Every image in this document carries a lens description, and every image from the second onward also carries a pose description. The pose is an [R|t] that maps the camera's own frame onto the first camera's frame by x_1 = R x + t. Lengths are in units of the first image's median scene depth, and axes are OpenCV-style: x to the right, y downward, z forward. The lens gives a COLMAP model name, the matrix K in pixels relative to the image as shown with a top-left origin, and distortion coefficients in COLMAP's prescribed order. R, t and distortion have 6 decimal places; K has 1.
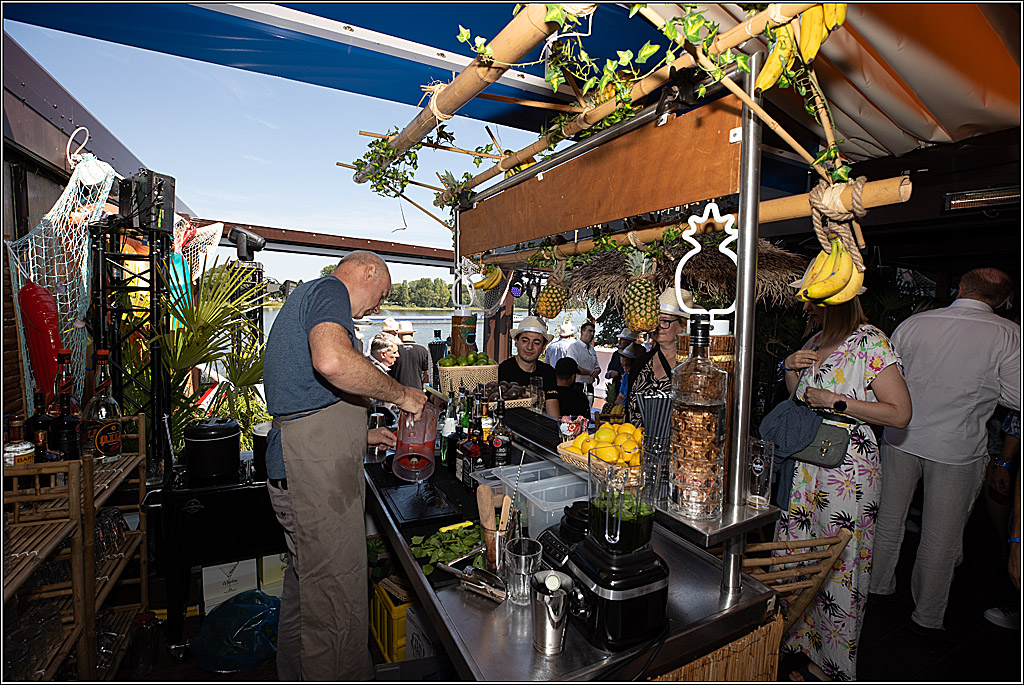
lens RADIAL K [[462.8, 0, 512.0], [0, 462.8, 342.5], [0, 0, 1]] dist [-0.049939, 0.014555]
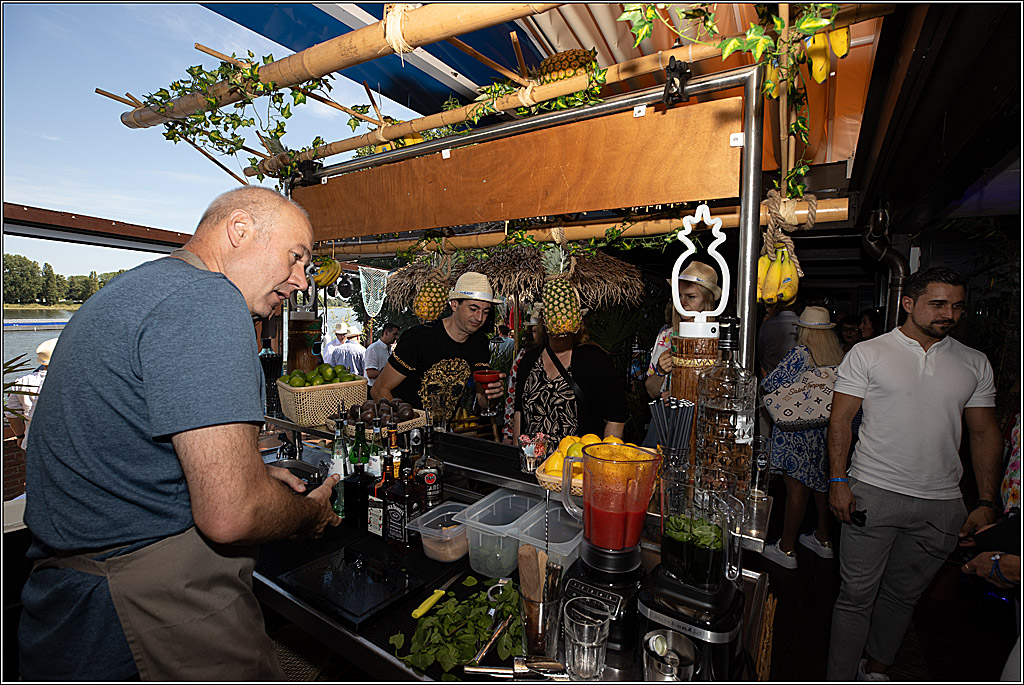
lens RADIAL K [[462.8, 0, 512.0], [0, 462.8, 342.5], [0, 0, 1]] dist [-0.049939, 0.014555]
pose [[0.869380, -0.042230, 0.492337, -0.293242], [0.039976, 0.999086, 0.015106, -0.025650], [-0.492525, 0.006549, 0.870274, 0.234294]]
